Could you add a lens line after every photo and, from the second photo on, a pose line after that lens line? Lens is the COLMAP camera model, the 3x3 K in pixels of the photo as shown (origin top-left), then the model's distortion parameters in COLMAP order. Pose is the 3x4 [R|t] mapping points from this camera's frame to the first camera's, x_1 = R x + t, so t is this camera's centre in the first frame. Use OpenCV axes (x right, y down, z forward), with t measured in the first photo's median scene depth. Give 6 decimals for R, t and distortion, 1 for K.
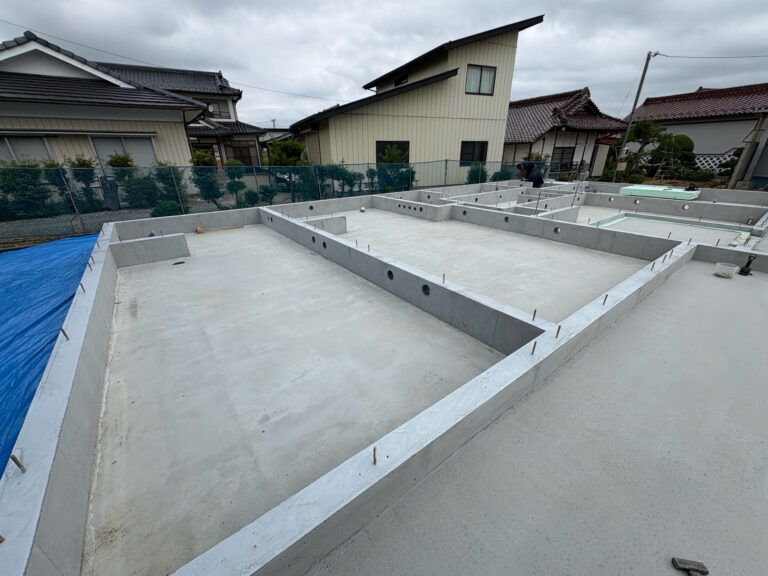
lens RADIAL K [[310.7, 0, 384.0], [0, 310.7, 288.0], [0, 0, 1]] dist [0.001879, 0.000143]
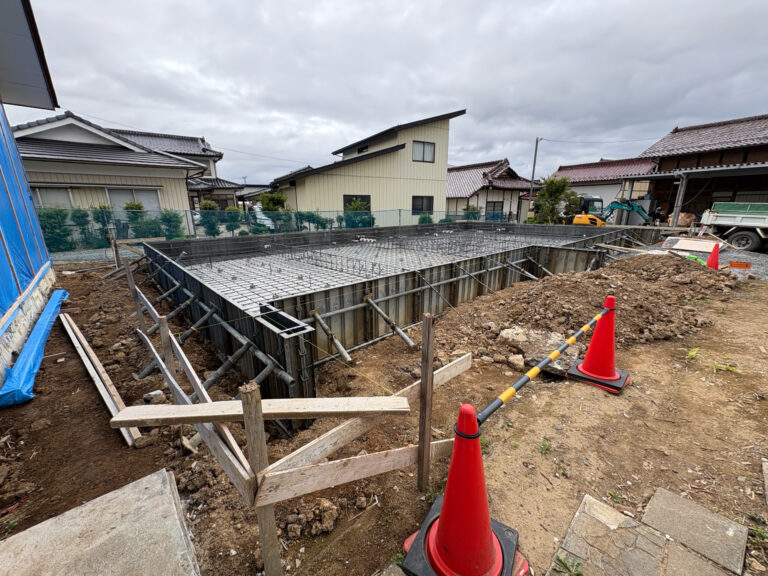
lens RADIAL K [[310.7, 0, 384.0], [0, 310.7, 288.0], [0, 0, 1]] dist [0.001879, 0.000143]
pose [[0.994766, -0.020308, 0.100143, 0.003258], [0.035731, 0.987313, -0.154714, 0.081290], [-0.095731, 0.157482, 0.982871, -0.156236]]
